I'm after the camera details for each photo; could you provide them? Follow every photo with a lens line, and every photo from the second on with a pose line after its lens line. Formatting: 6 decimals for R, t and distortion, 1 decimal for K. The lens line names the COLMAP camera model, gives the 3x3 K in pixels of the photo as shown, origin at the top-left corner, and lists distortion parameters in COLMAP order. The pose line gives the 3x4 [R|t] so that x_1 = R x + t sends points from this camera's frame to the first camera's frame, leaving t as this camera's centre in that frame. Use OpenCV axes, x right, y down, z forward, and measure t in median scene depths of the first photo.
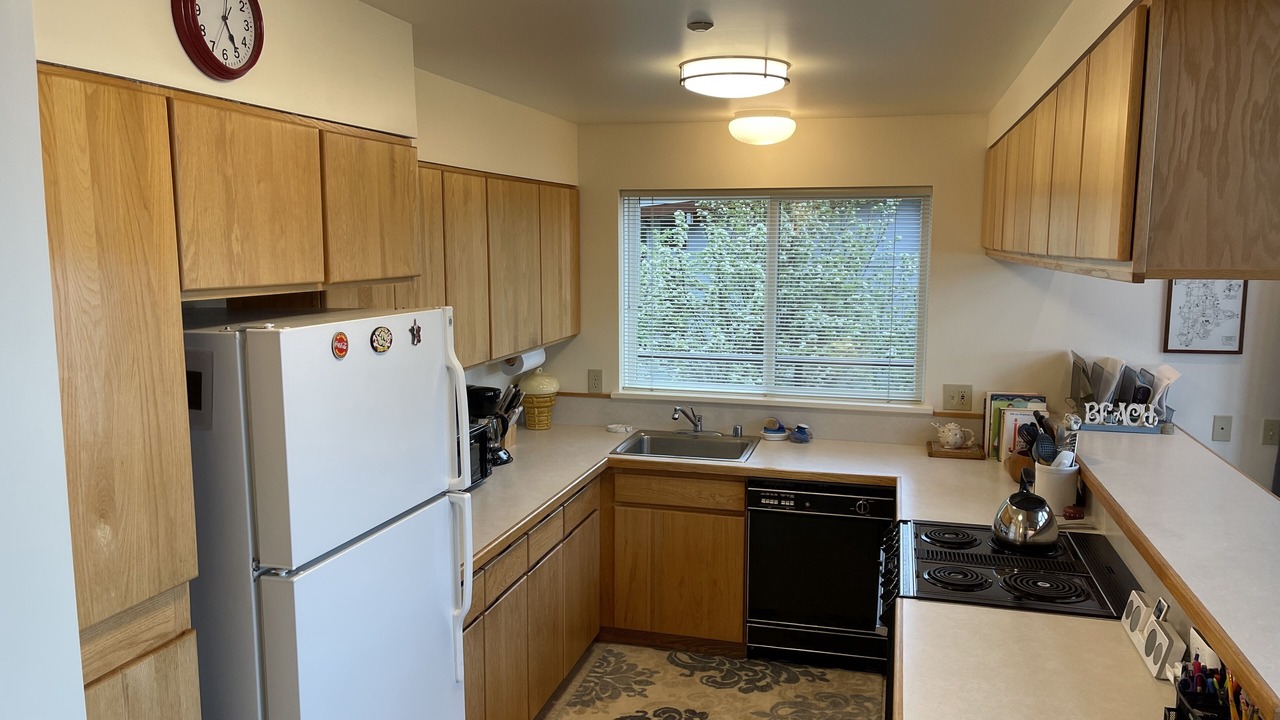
lens RADIAL K [[936.6, 0, 640.0], [0, 936.6, 360.0], [0, 0, 1]] dist [0.139788, -0.269751]
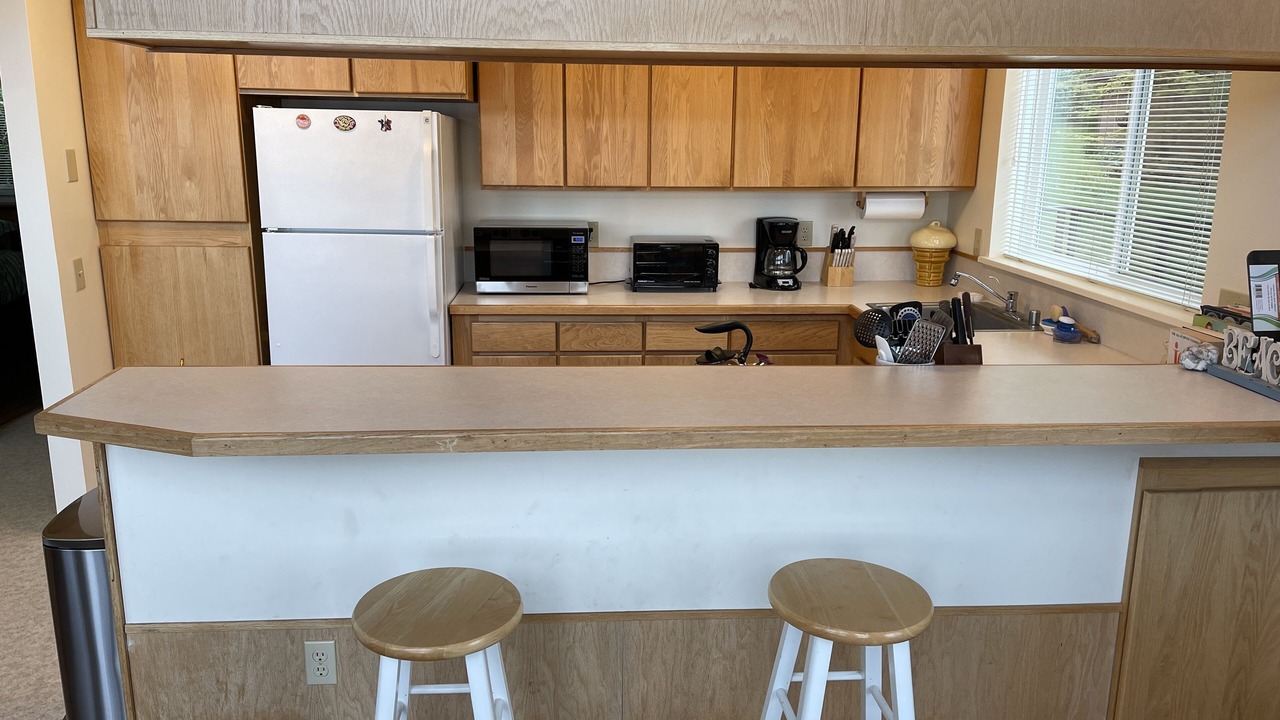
lens RADIAL K [[936.6, 0, 640.0], [0, 936.6, 360.0], [0, 0, 1]] dist [0.139788, -0.269751]
pose [[0.342611, 0.222361, -0.912783, 1.556839], [-0.128350, 0.973555, 0.188990, 0.002813], [0.930669, 0.052406, 0.362091, 0.850706]]
